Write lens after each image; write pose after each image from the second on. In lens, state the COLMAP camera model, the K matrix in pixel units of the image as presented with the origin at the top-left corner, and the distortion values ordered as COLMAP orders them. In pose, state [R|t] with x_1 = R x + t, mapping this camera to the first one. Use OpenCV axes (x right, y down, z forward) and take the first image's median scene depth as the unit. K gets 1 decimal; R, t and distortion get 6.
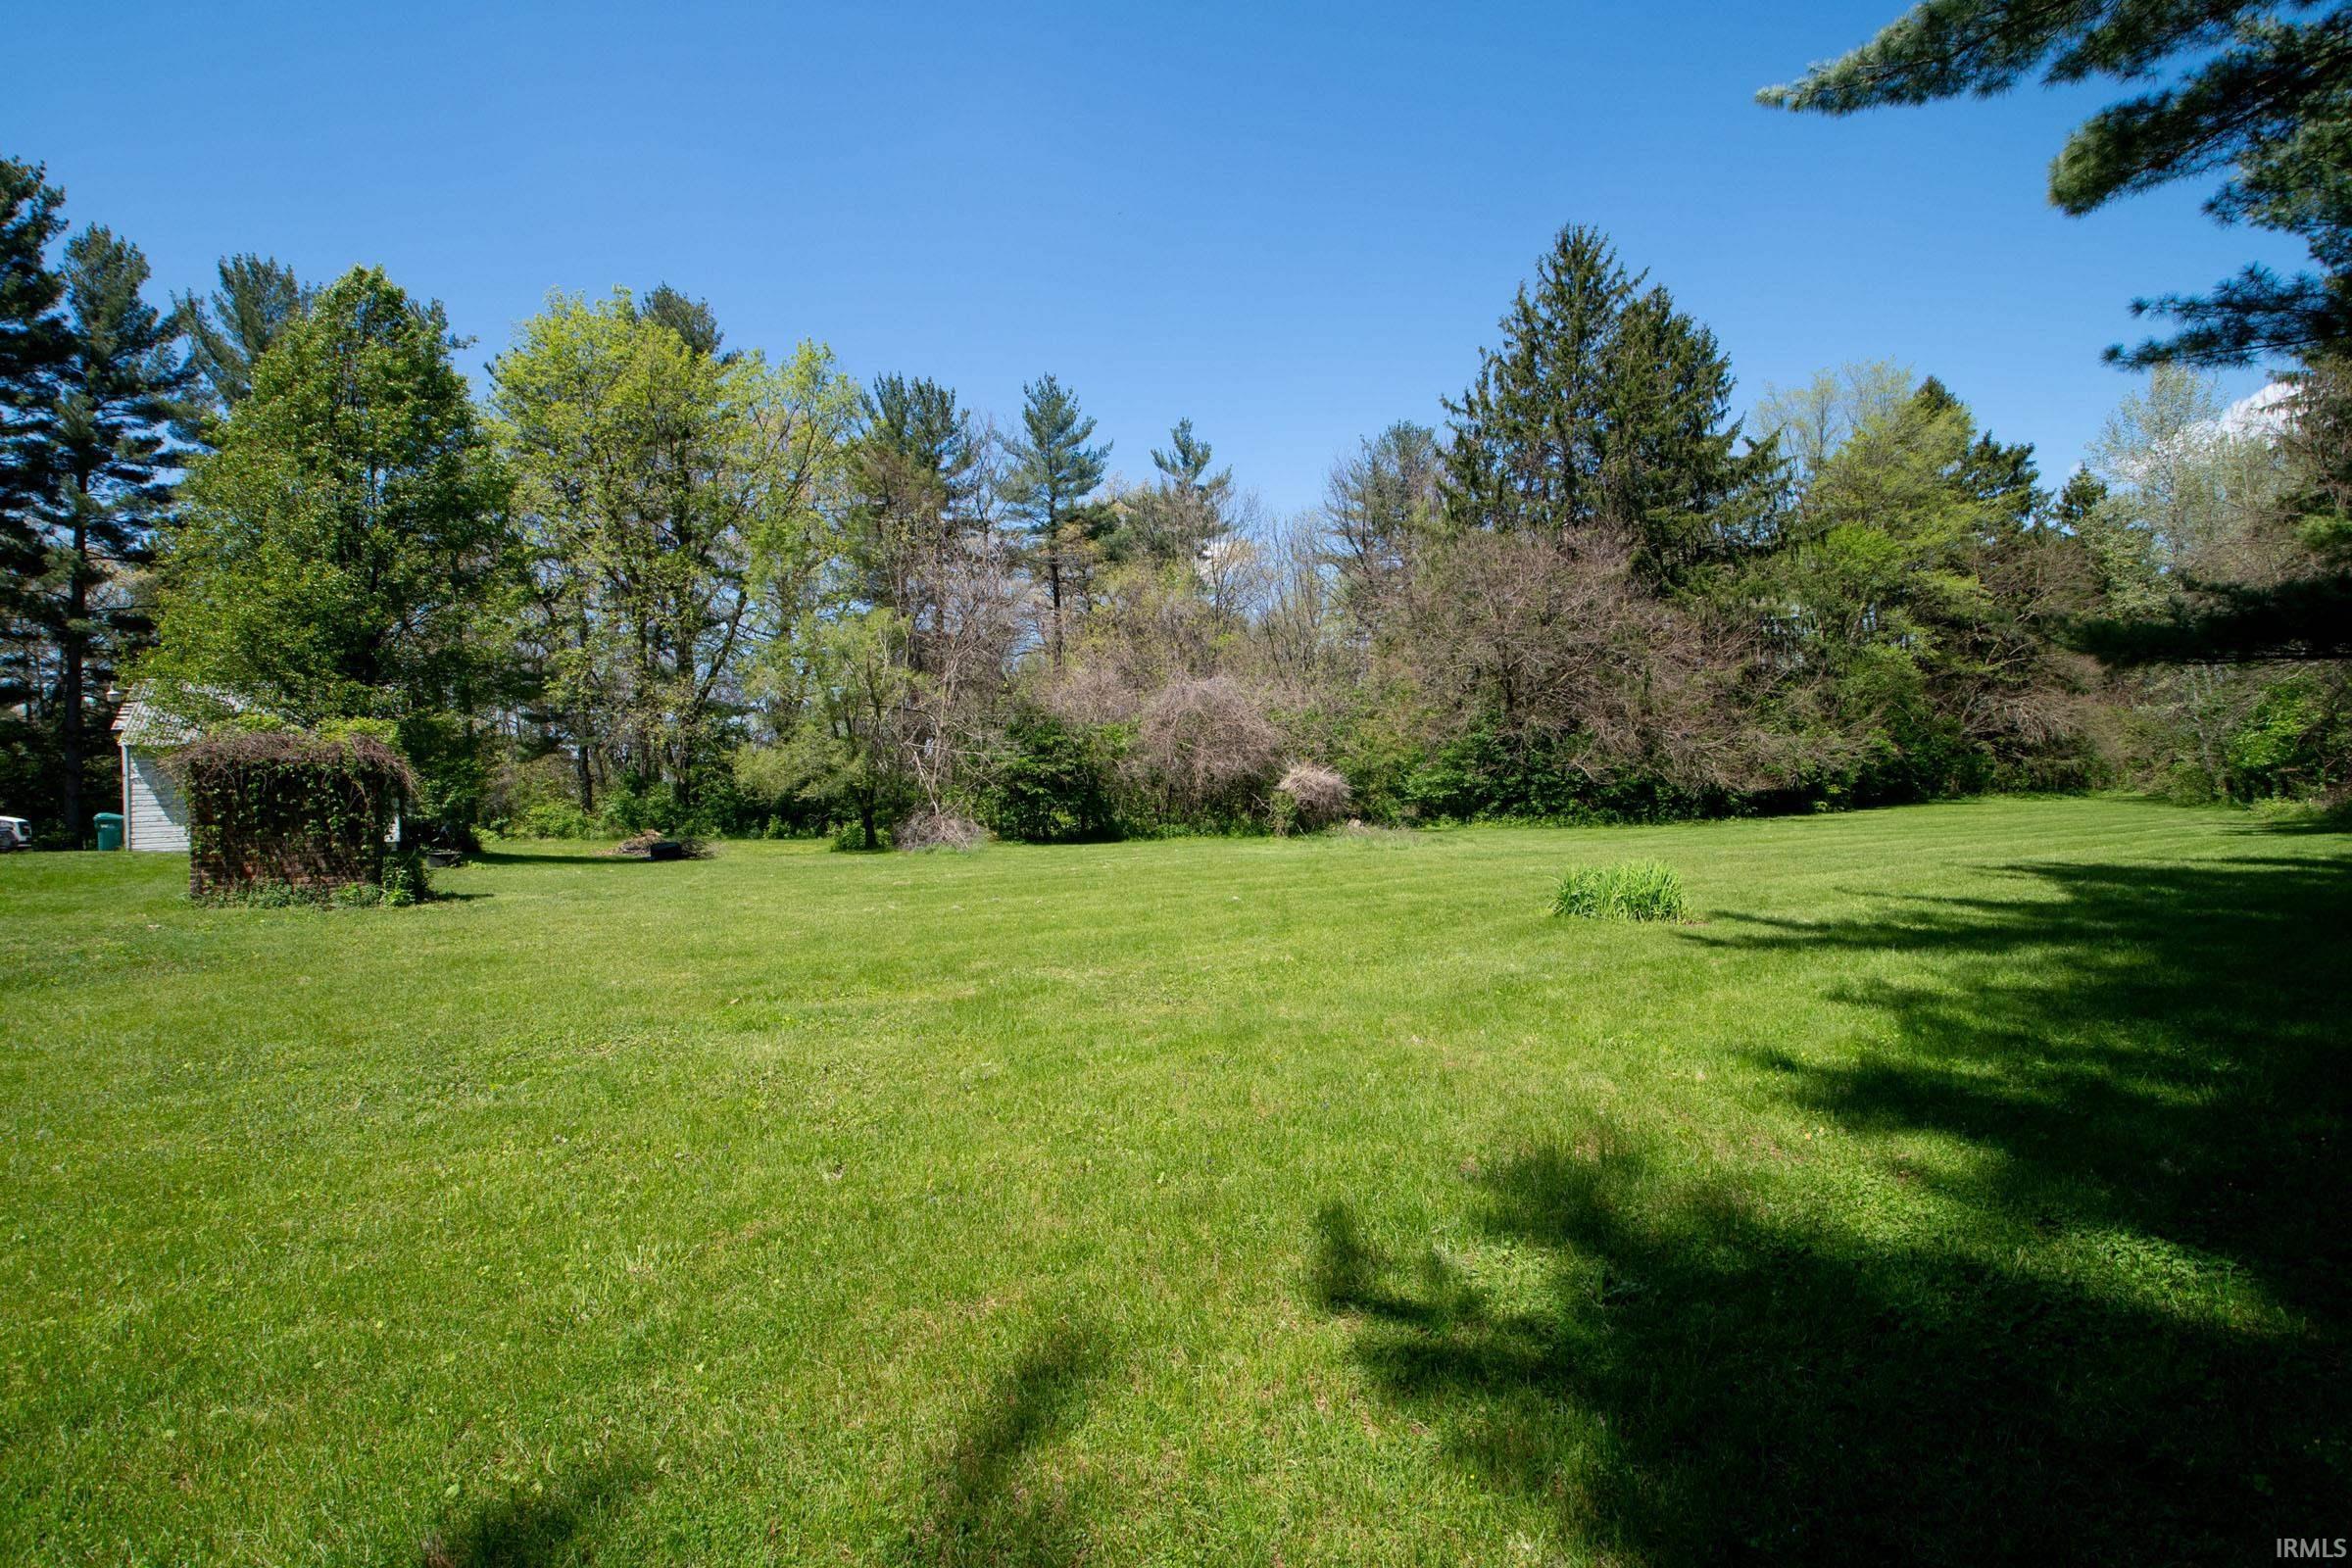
lens RADIAL K [[1018.2, 0, 1168.6], [0, 1018.2, 788.9], [0, 0, 1]] dist [-0.002686, -0.004331]
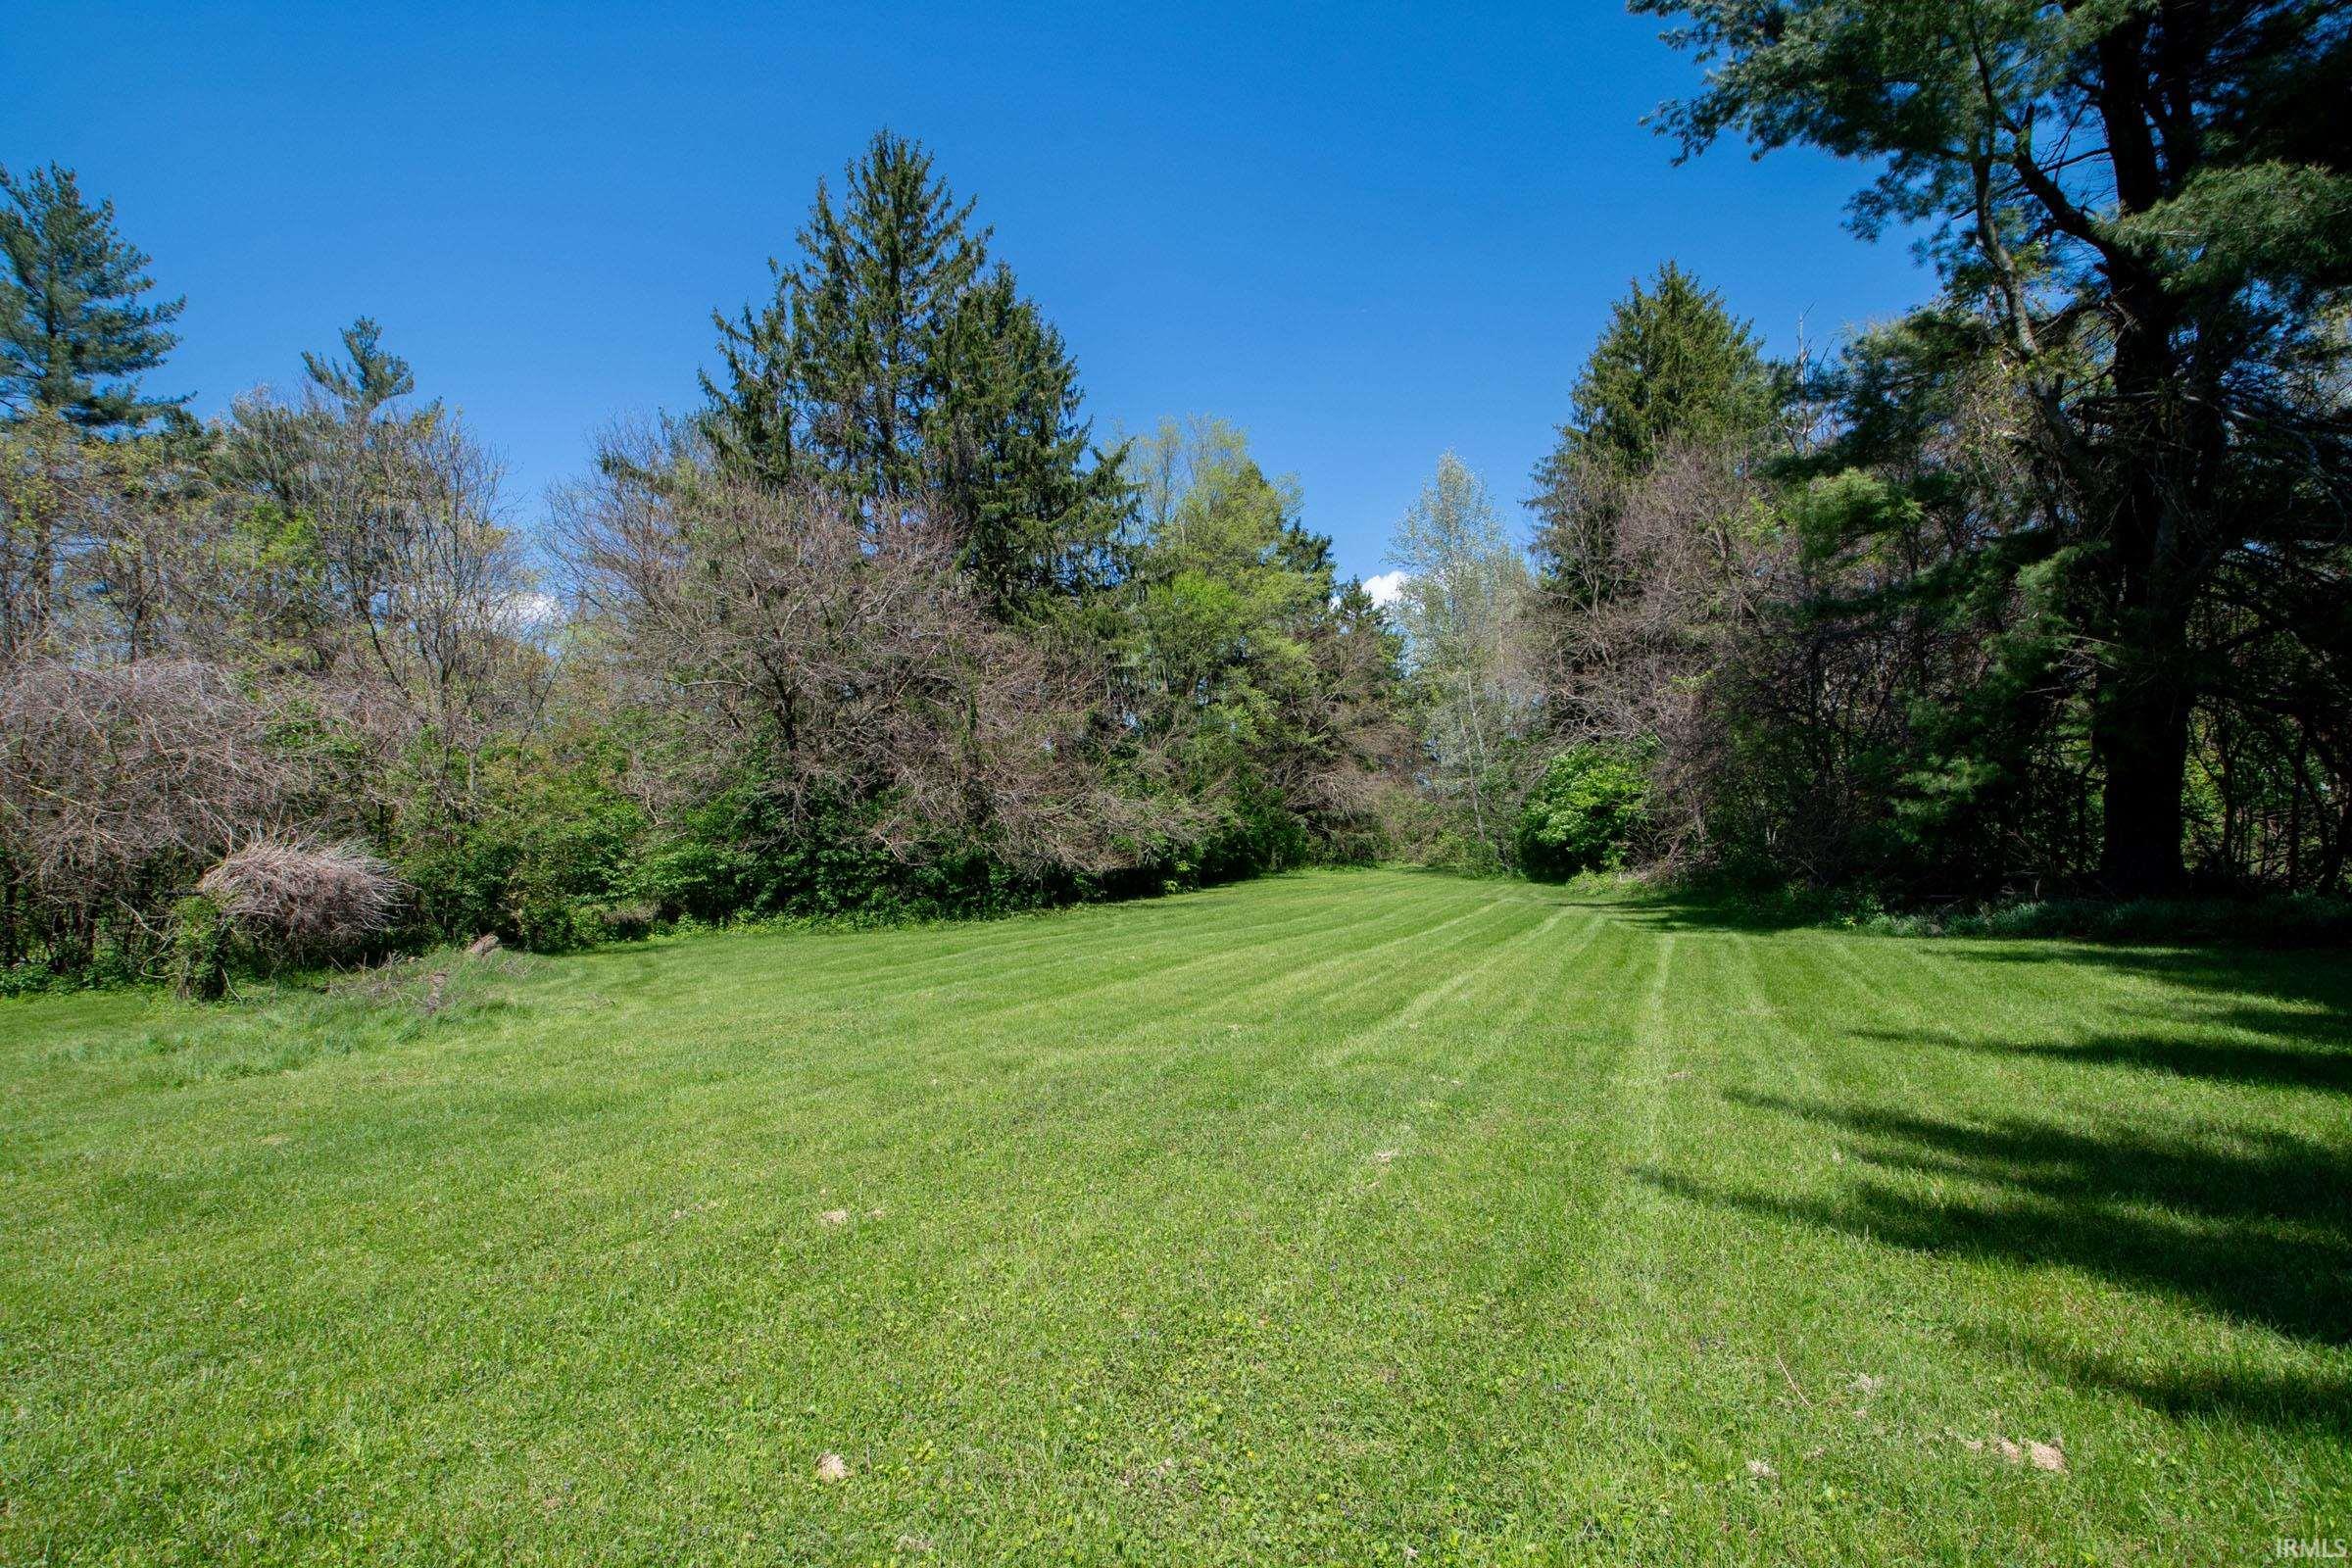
lens RADIAL K [[1015.2, 0, 1128.9], [0, 1015.2, 808.2], [0, 0, 1]] dist [0.014538, 0.000013]
pose [[0.854590, 0.017810, 0.518998, 0.159945], [0.008156, 0.998828, -0.047706, -0.007813], [-0.519239, 0.045002, 0.853443, 0.275900]]
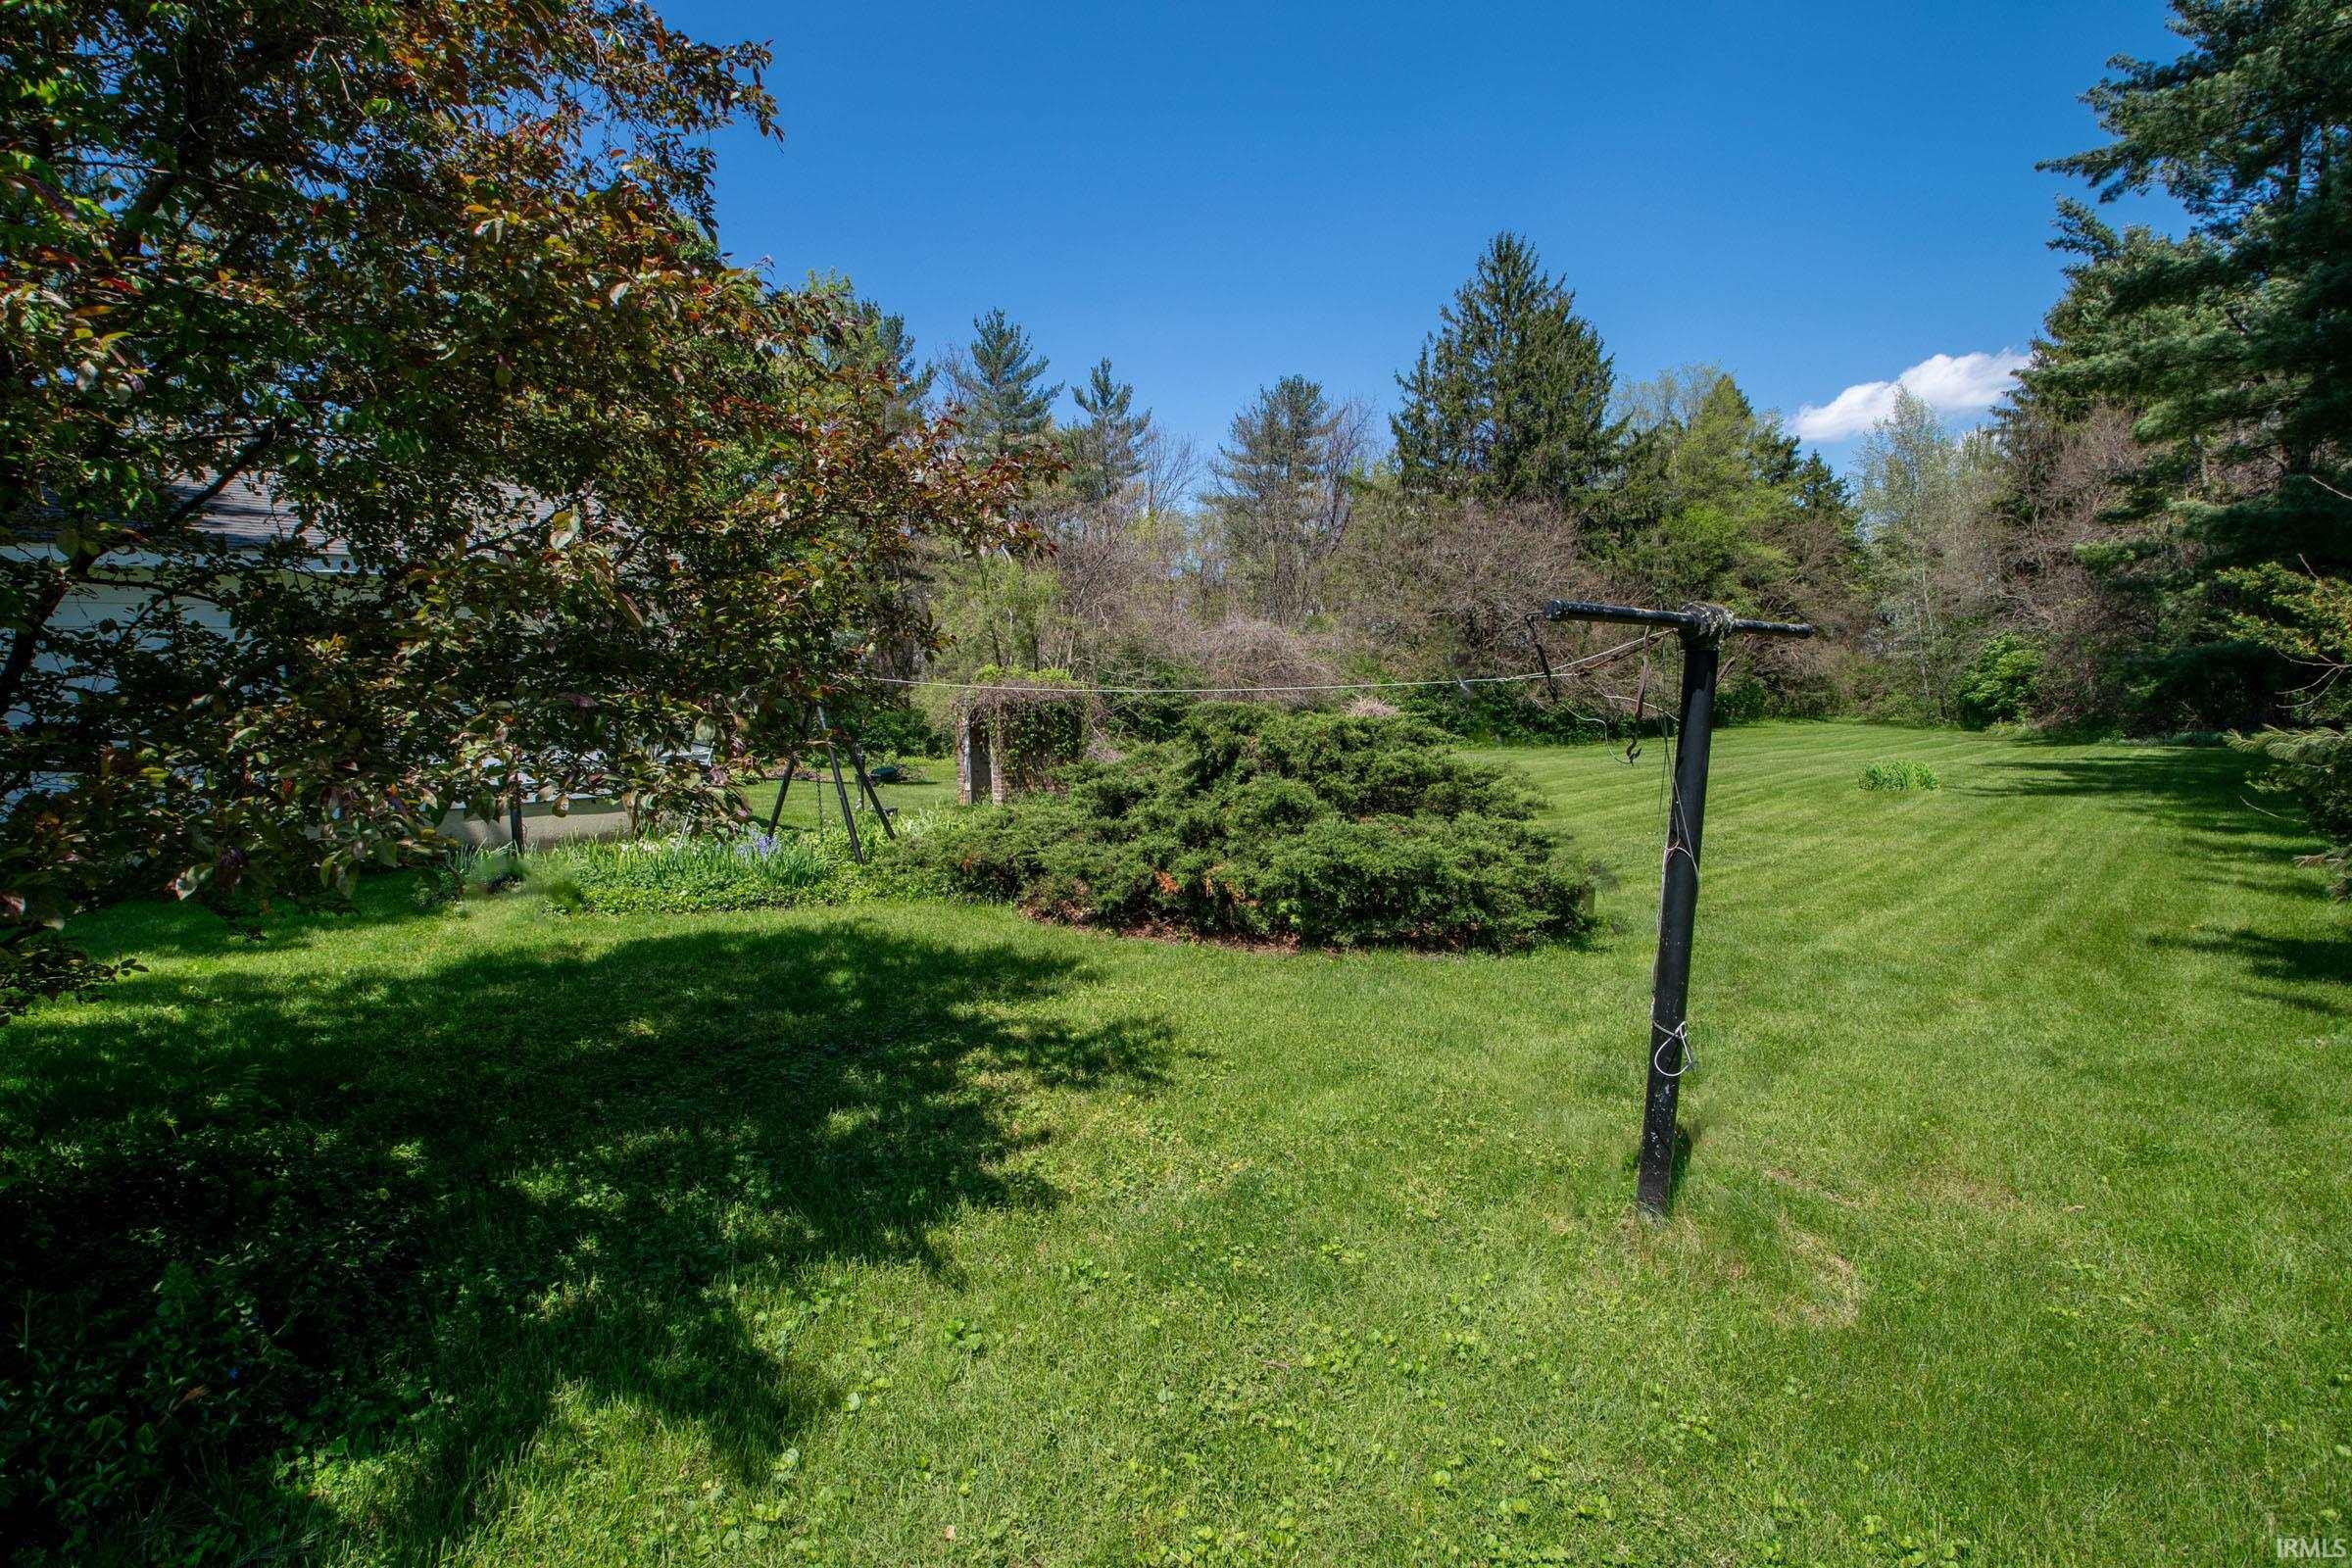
lens RADIAL K [[1018.2, 0, 1189.8], [0, 1018.2, 789.2], [0, 0, 1]] dist [-0.002686, -0.004331]
pose [[0.970662, -0.019784, 0.239632, -0.248471], [0.002384, 0.997352, 0.072684, -0.002535], [-0.240436, -0.069980, 0.968139, -0.086410]]
